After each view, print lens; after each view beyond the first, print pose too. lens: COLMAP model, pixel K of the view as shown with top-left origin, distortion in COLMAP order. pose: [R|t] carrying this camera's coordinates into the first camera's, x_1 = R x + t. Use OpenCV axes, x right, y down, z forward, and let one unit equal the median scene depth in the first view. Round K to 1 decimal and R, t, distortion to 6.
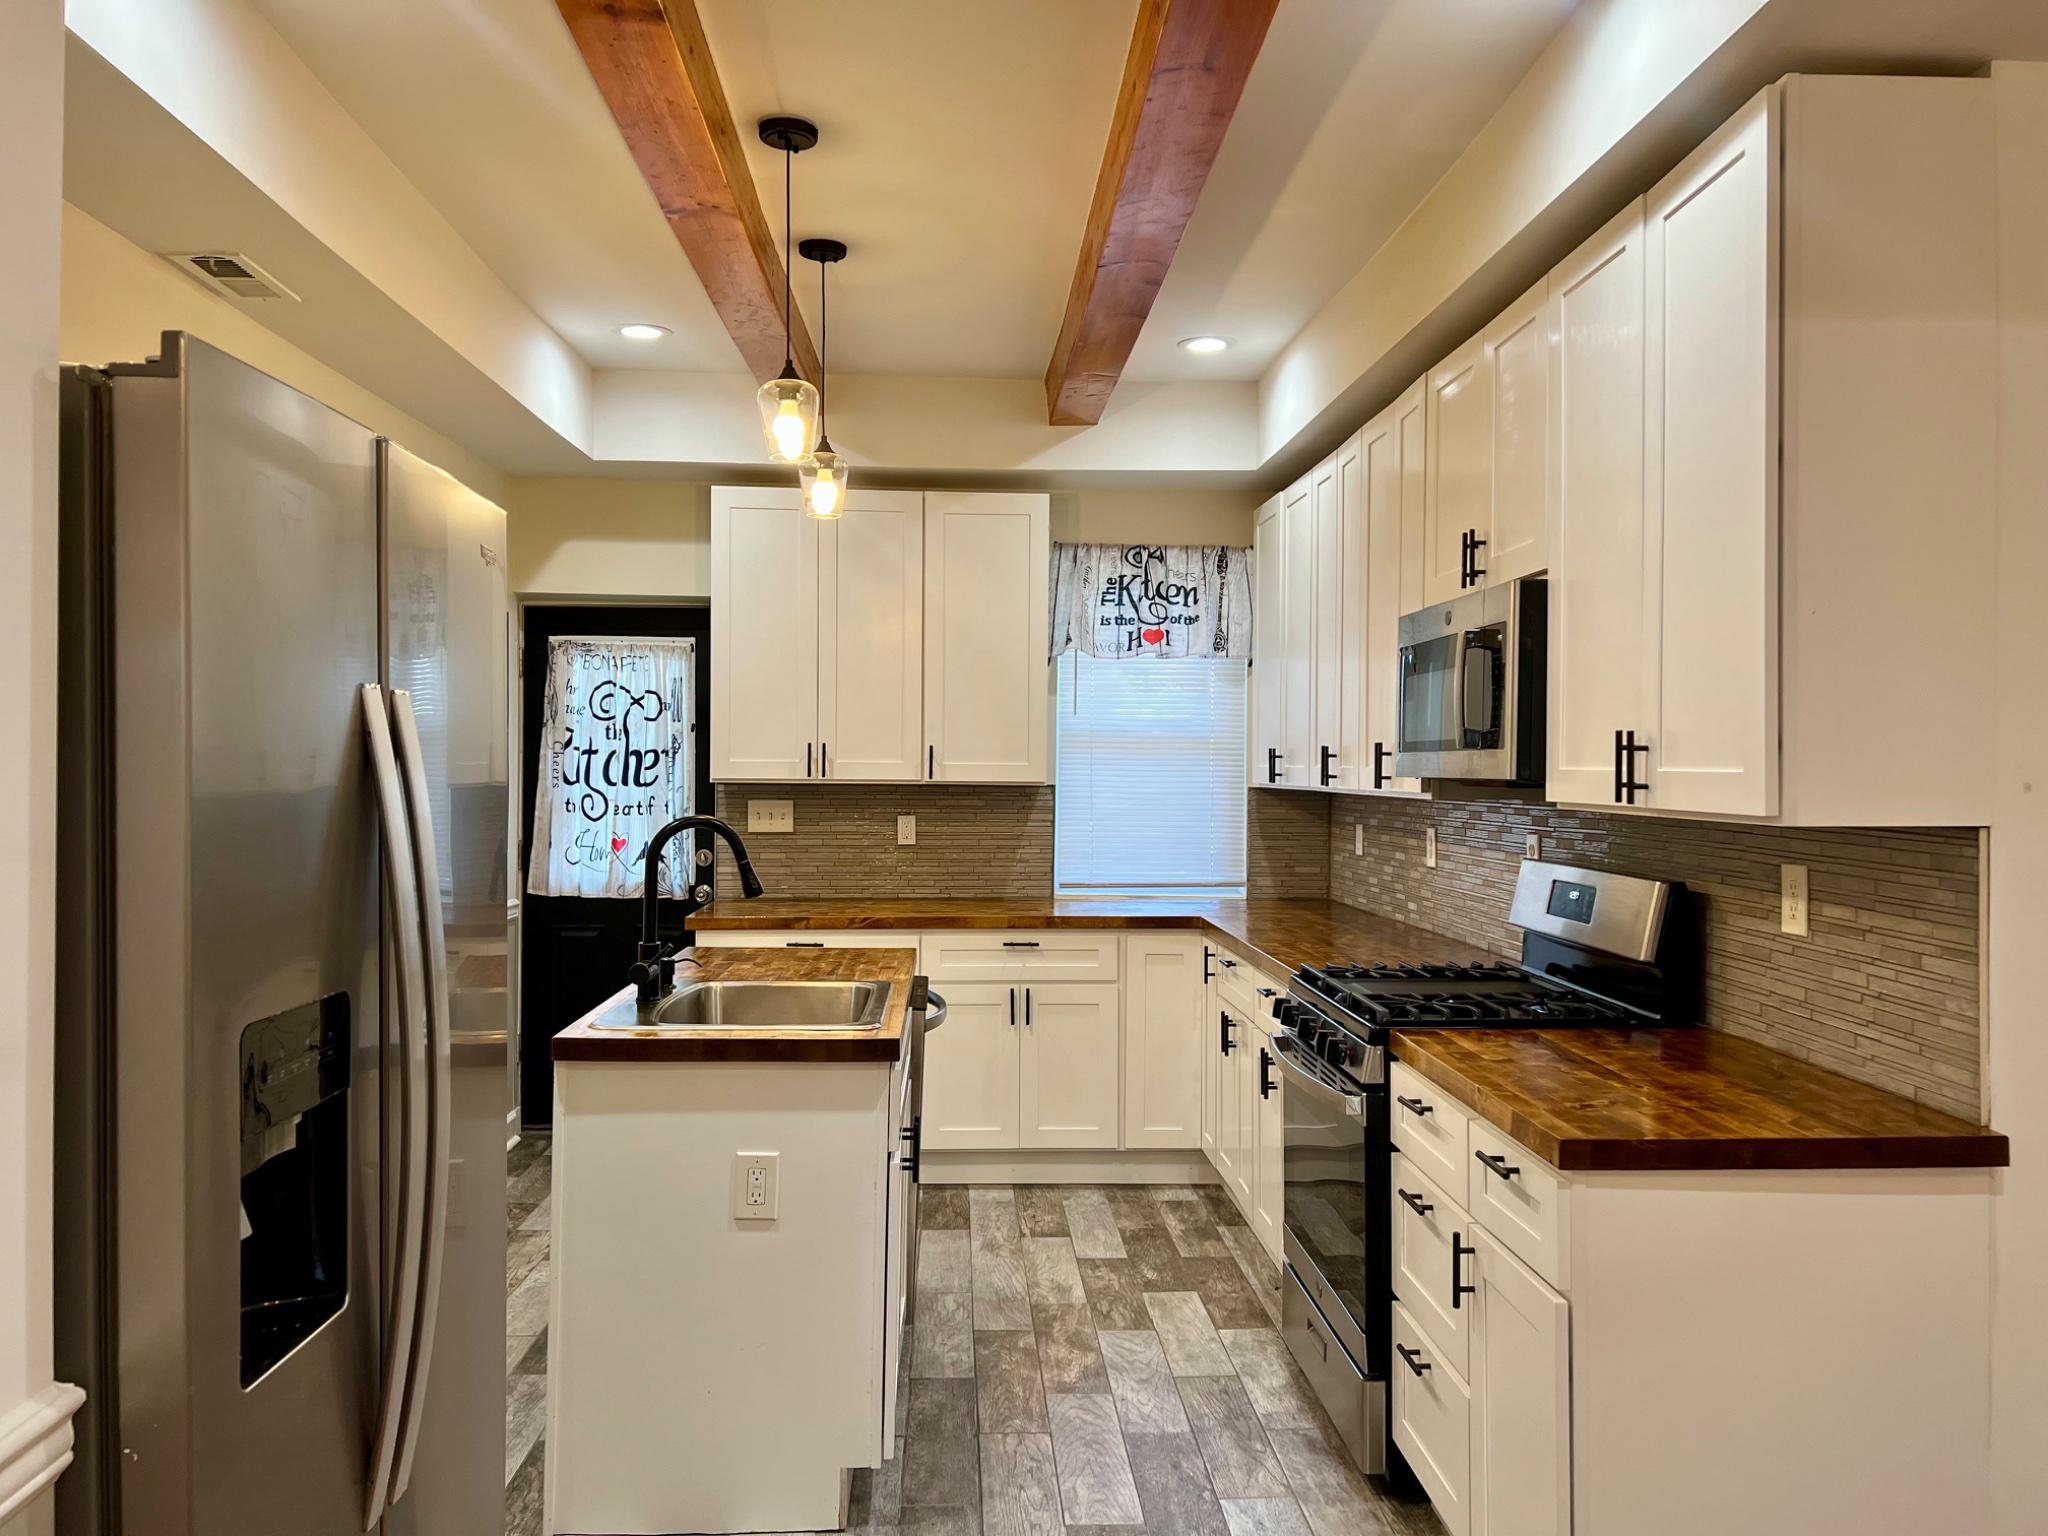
lens RADIAL K [[1532.5, 0, 1028.1], [0, 1532.5, 754.7], [0, 0, 1]] dist [0.058605, -0.047925]
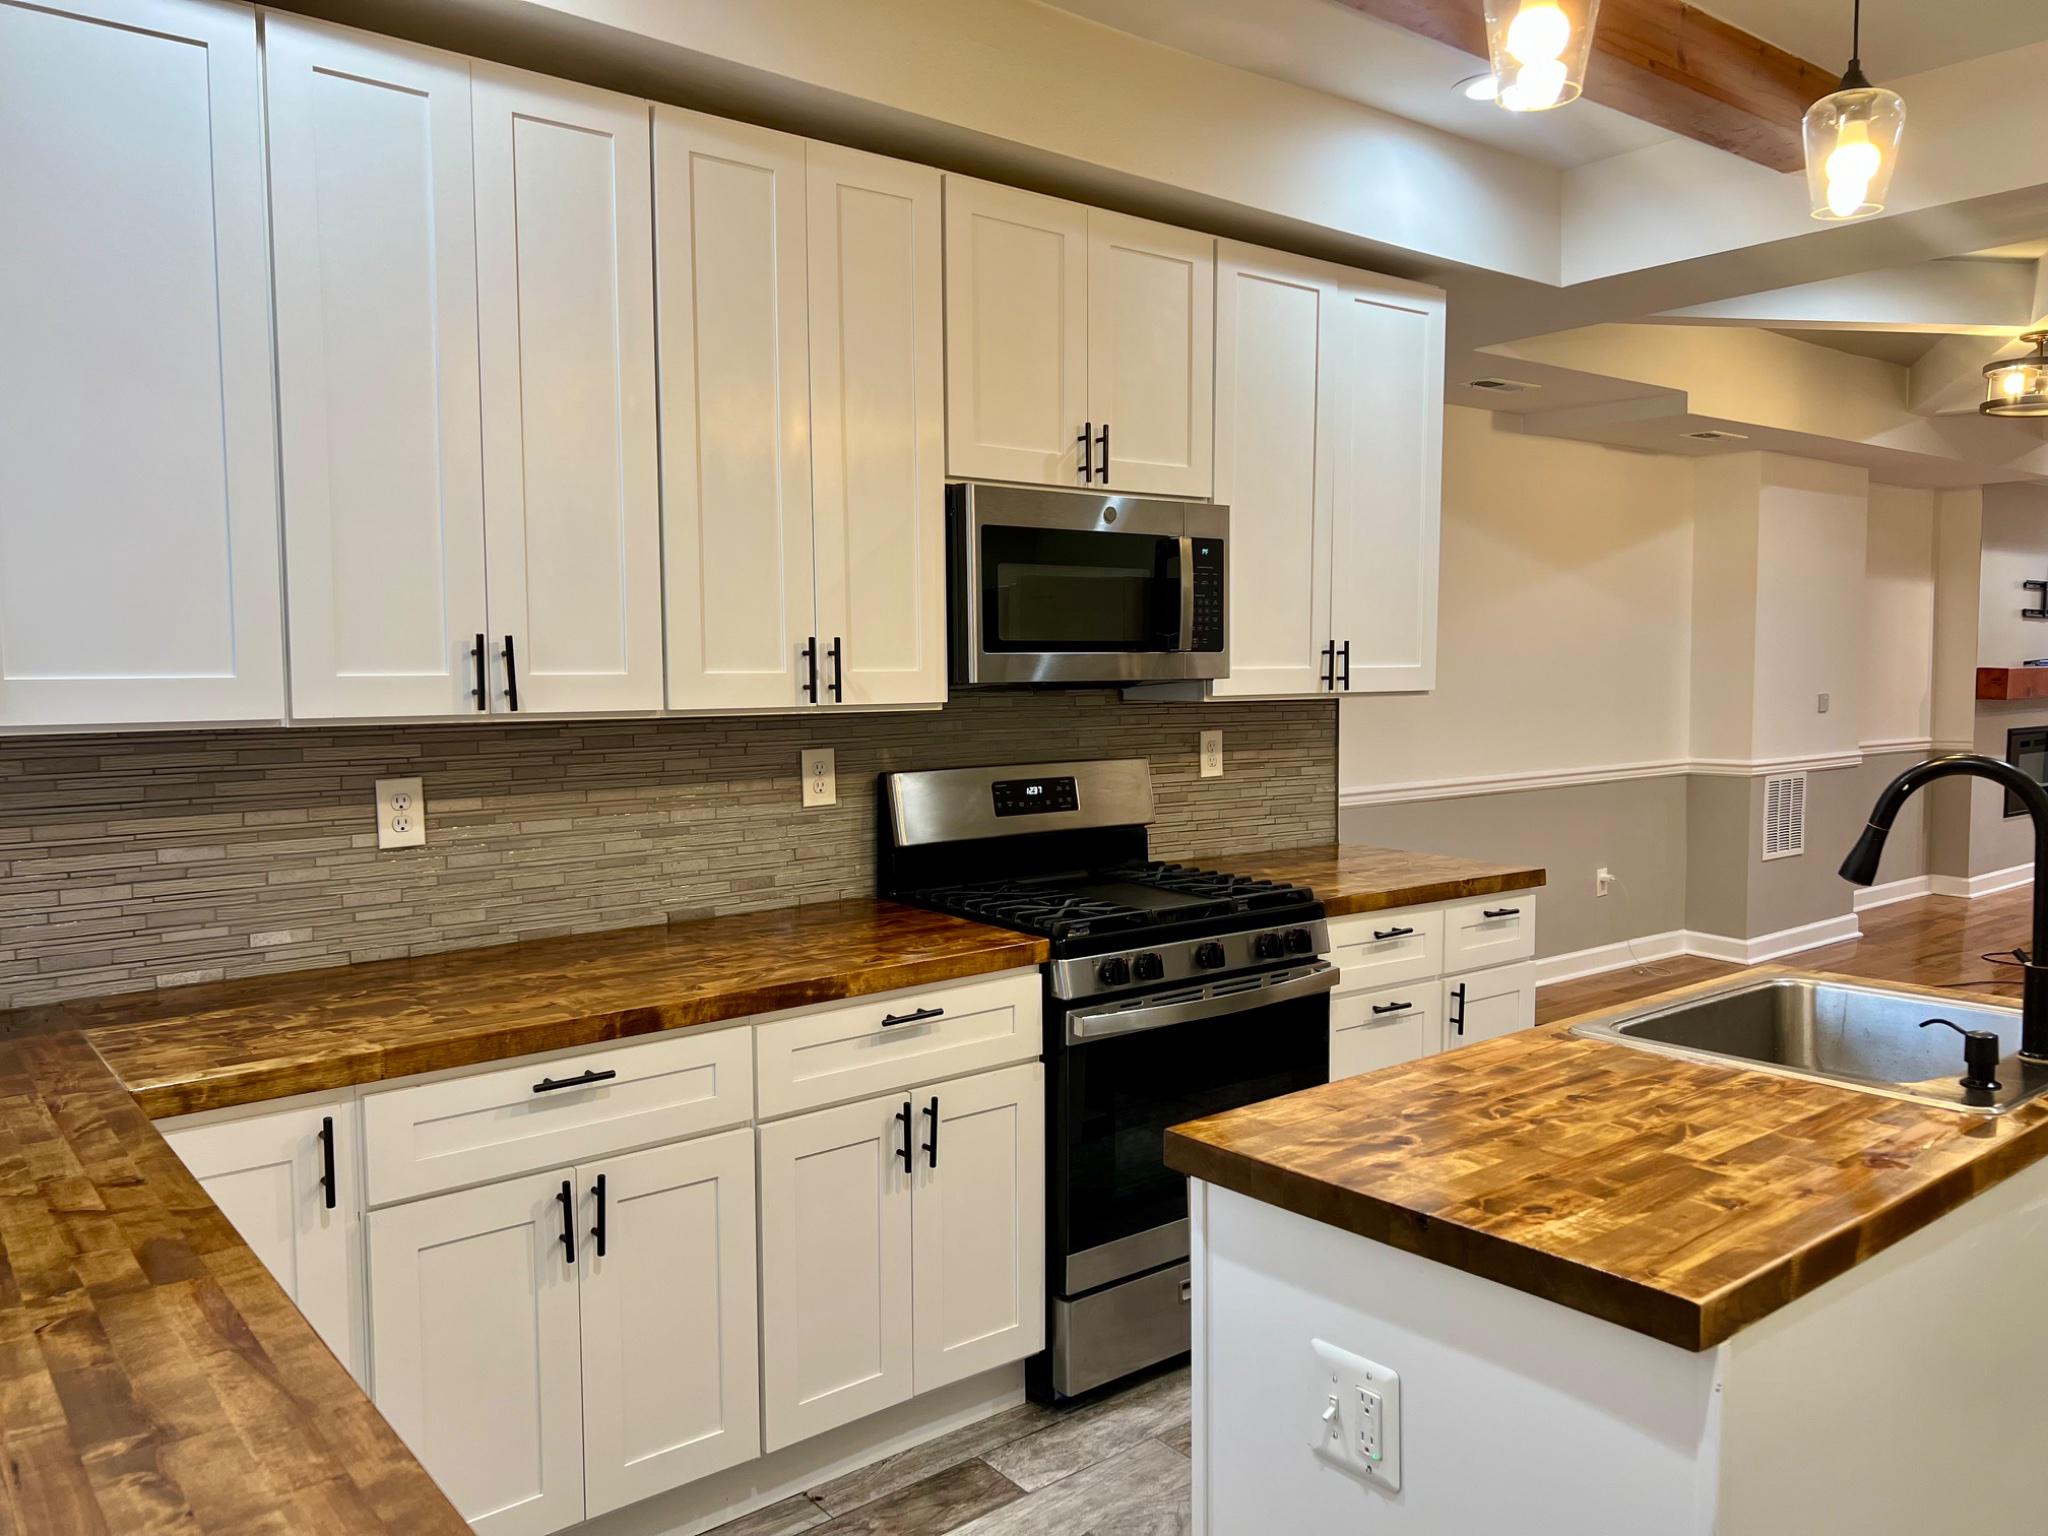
lens RADIAL K [[1532.5, 0, 1020.0], [0, 1532.5, 767.9], [0, 0, 1]] dist [0.058605, -0.047925]
pose [[-0.588848, -0.047900, 0.806823, -0.307614], [0.002104, 0.998148, 0.060795, 0.008420], [-0.808241, 0.037497, -0.587656, 1.040769]]
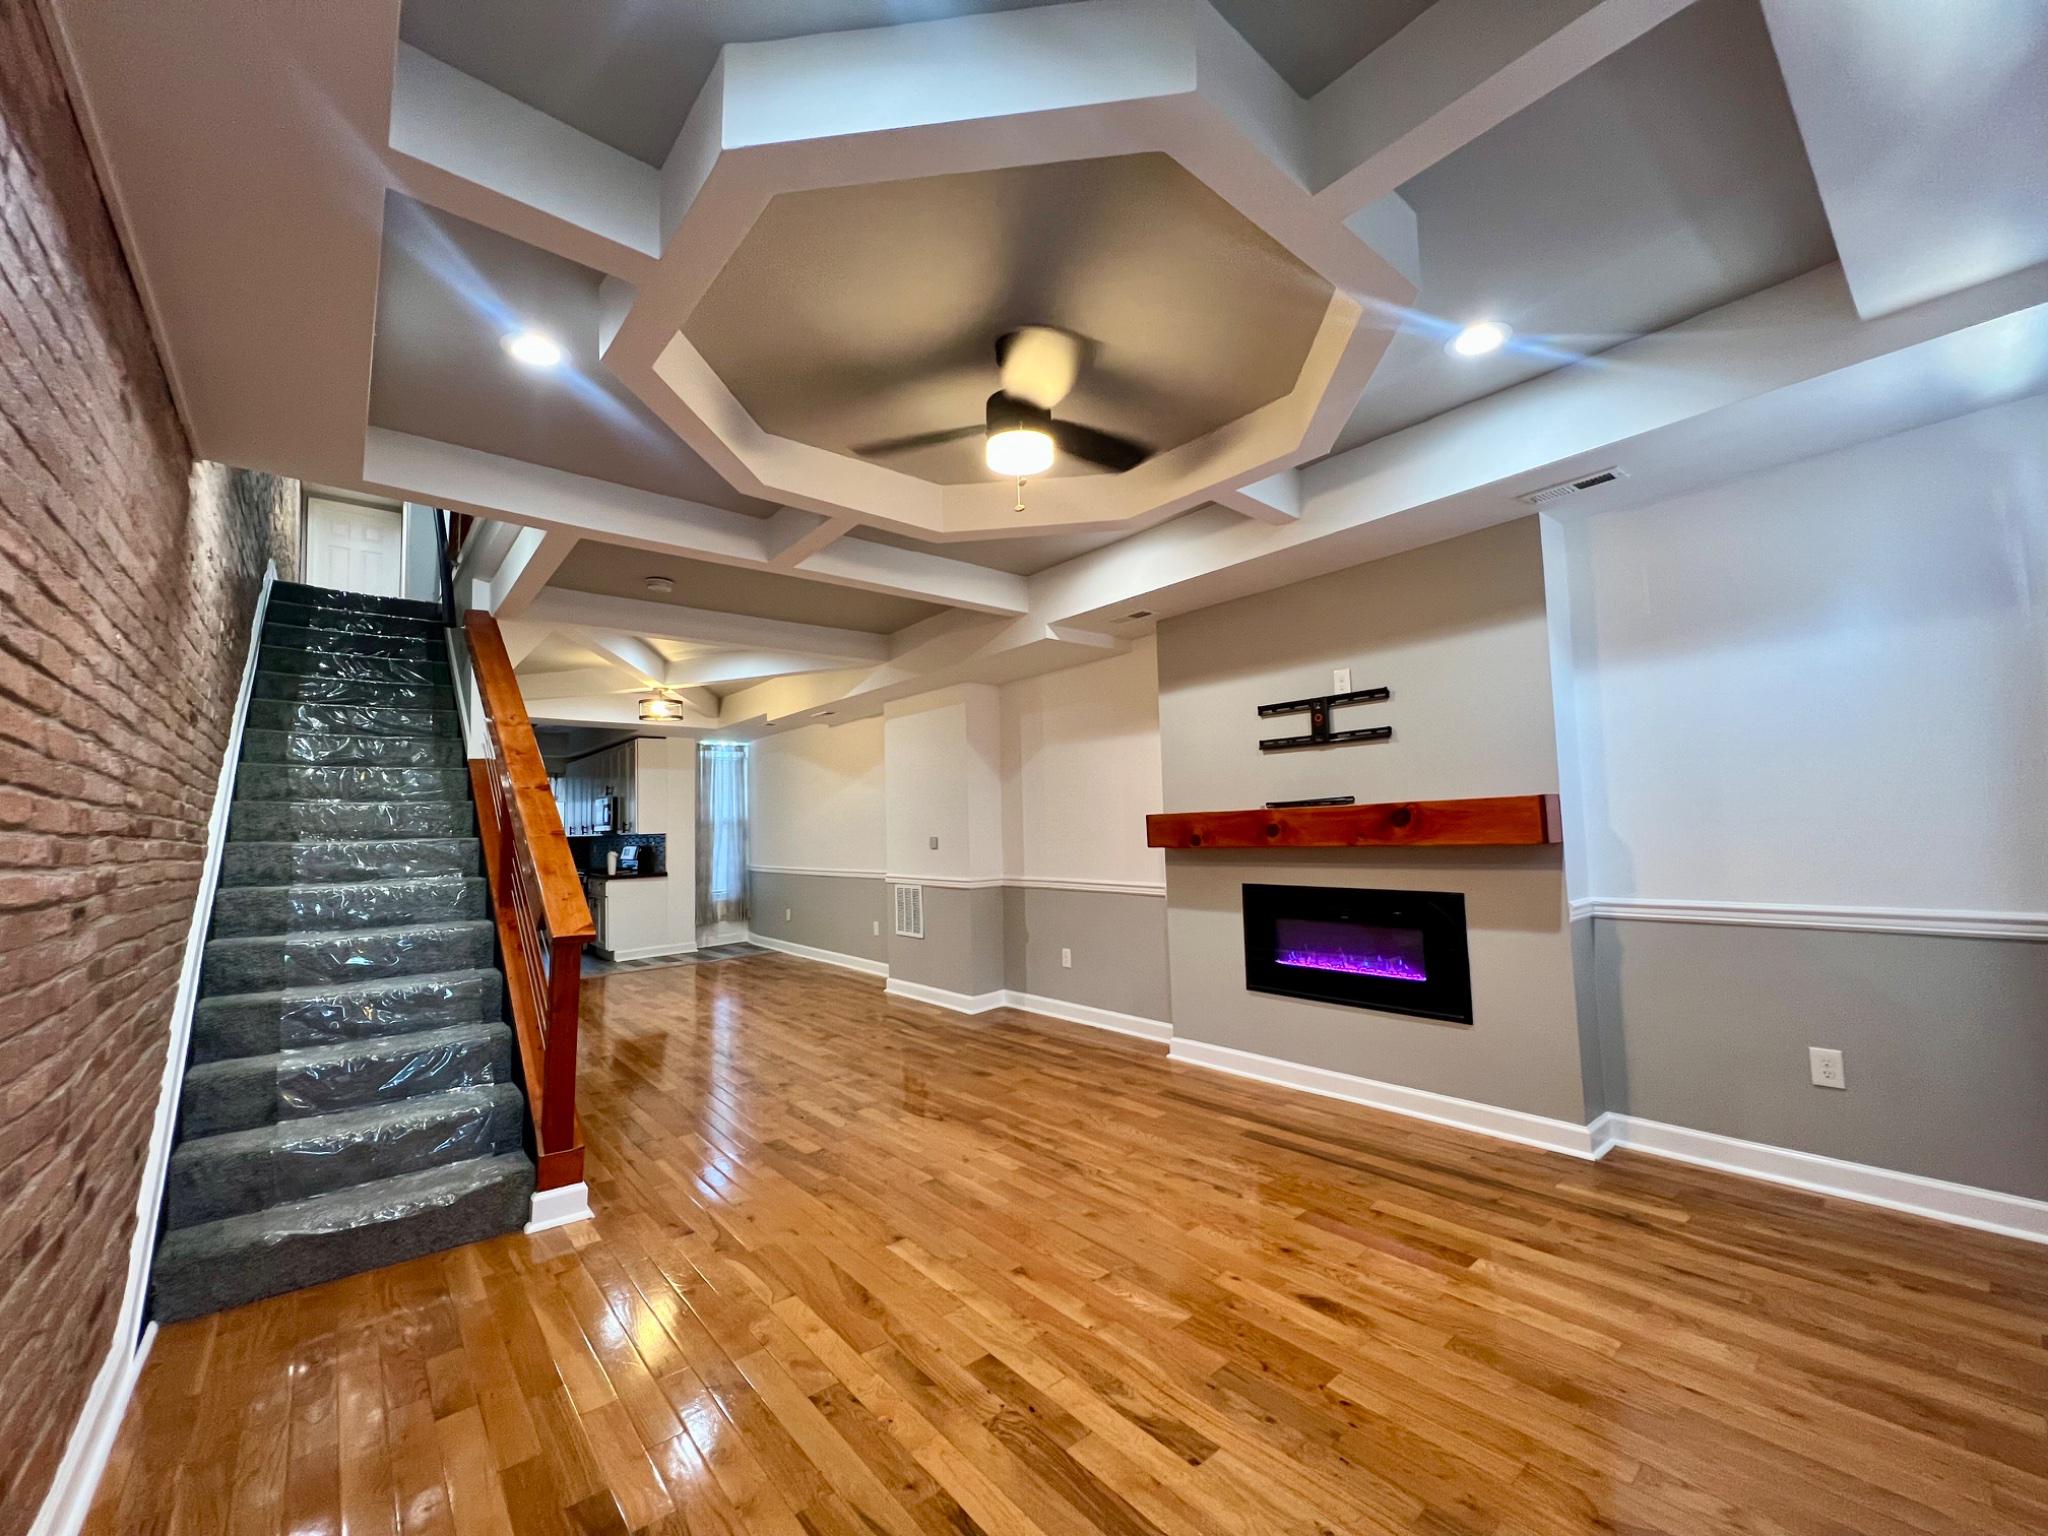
lens RADIAL K [[822.5, 0, 1033.5], [0, 822.5, 767.8], [0, 0, 1]] dist [-0.000242, -0.000467]
pose [[0.791267, 0.013489, 0.611321, -0.189400], [0.028862, 0.997818, -0.059374, 0.004129], [-0.610789, 0.064624, 0.789152, -1.474775]]
